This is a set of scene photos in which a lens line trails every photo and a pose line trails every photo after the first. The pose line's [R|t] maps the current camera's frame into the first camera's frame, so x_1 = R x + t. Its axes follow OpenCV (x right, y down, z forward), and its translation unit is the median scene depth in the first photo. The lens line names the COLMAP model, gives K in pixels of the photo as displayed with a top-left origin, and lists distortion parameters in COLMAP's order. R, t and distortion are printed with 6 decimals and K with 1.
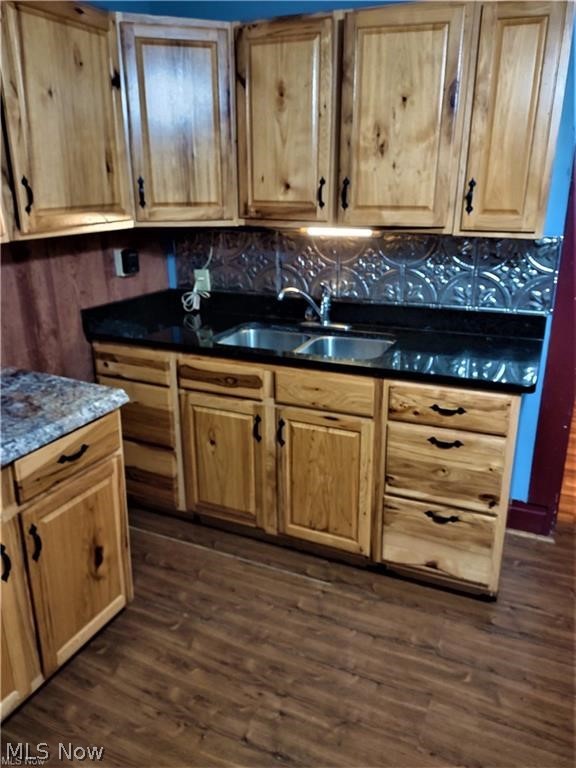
lens RADIAL K [[581.3, 0, 288.0], [0, 581.3, 384.0], [0, 0, 1]] dist [0.071038, -0.114387]
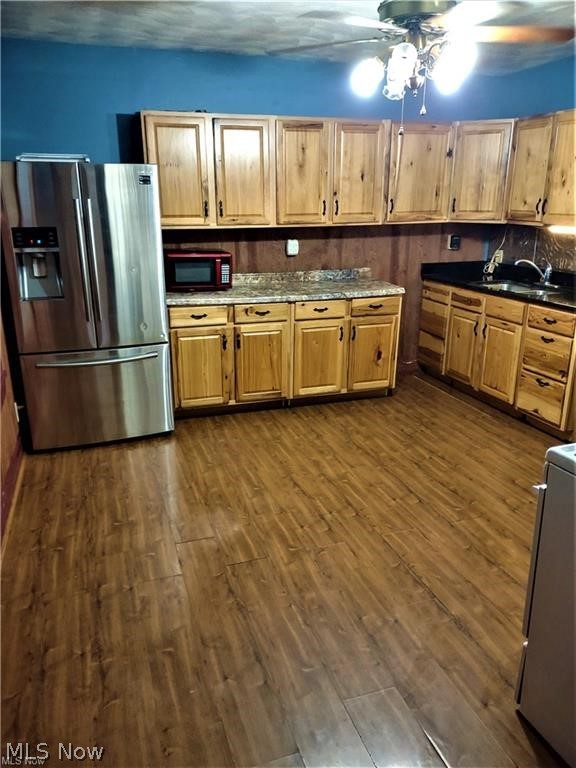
lens RADIAL K [[581.3, 0, 288.0], [0, 581.3, 384.0], [0, 0, 1]] dist [0.071038, -0.114387]
pose [[0.689516, 0.223741, -0.688845, 0.905858], [-0.237635, 0.968325, 0.076652, 0.258438], [0.684176, 0.110841, 0.720845, -0.804284]]
